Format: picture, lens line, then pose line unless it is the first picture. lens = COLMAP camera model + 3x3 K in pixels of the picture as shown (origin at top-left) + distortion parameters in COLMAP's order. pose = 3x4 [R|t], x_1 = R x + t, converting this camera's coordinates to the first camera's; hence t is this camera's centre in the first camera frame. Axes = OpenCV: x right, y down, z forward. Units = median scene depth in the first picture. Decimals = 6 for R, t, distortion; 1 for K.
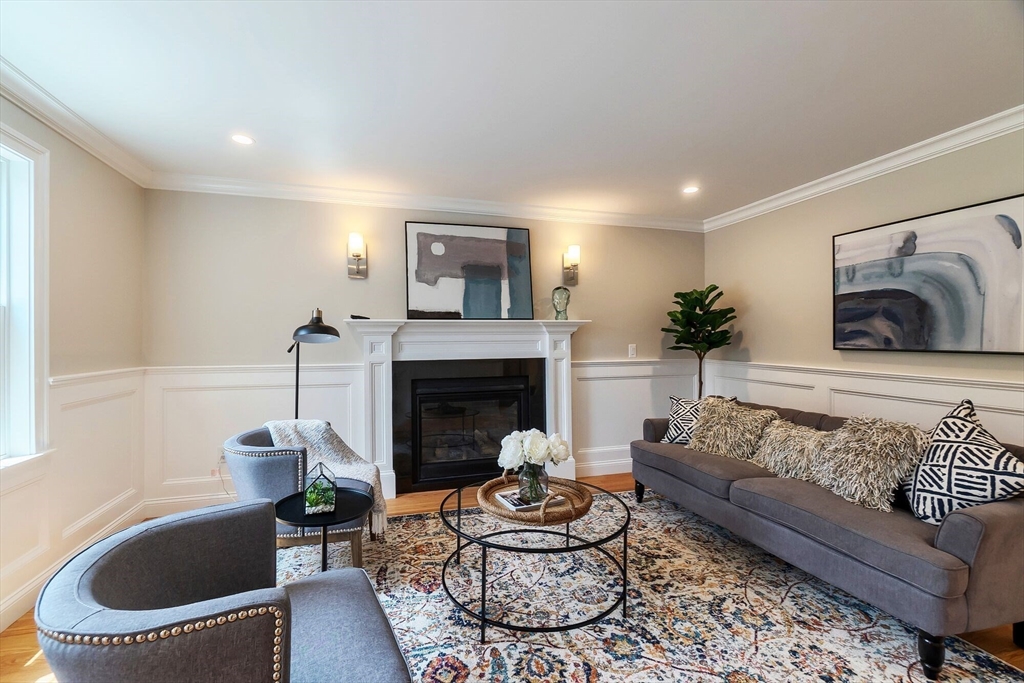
lens RADIAL K [[442.2, 0, 504.7], [0, 442.2, 337.9], [0, 0, 1]] dist [-0.000308, 0.000019]
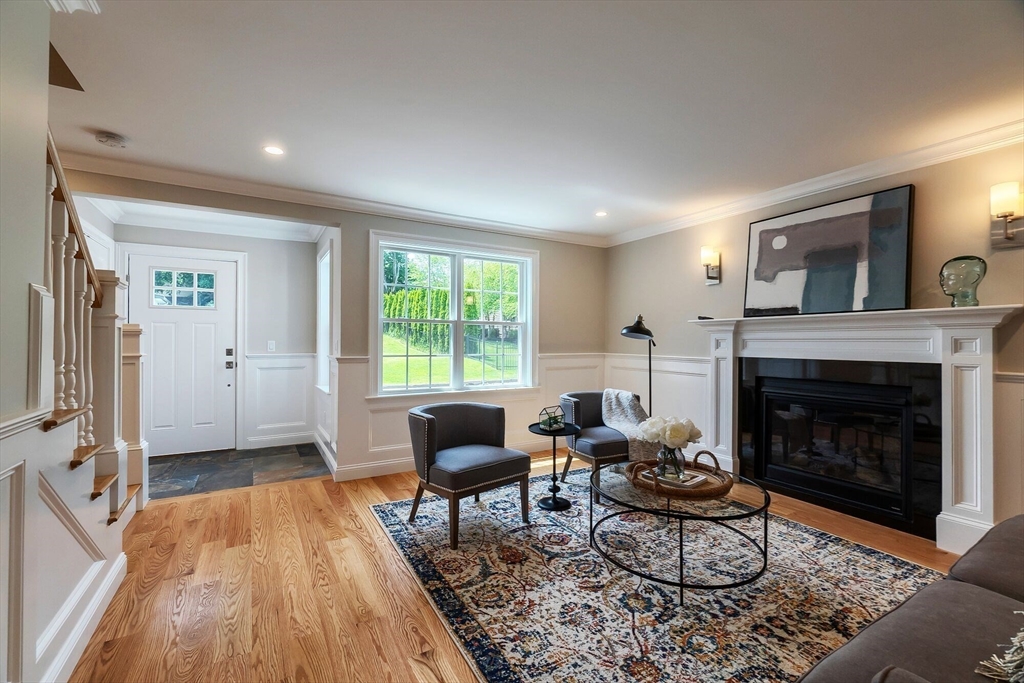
lens RADIAL K [[442.2, 0, 504.7], [0, 442.2, 337.9], [0, 0, 1]] dist [-0.000308, 0.000019]
pose [[0.222834, 0.002921, -0.974852, 0.673369], [0.006311, 0.999970, 0.004439, -0.002280], [0.974836, -0.007142, 0.222809, 0.208123]]
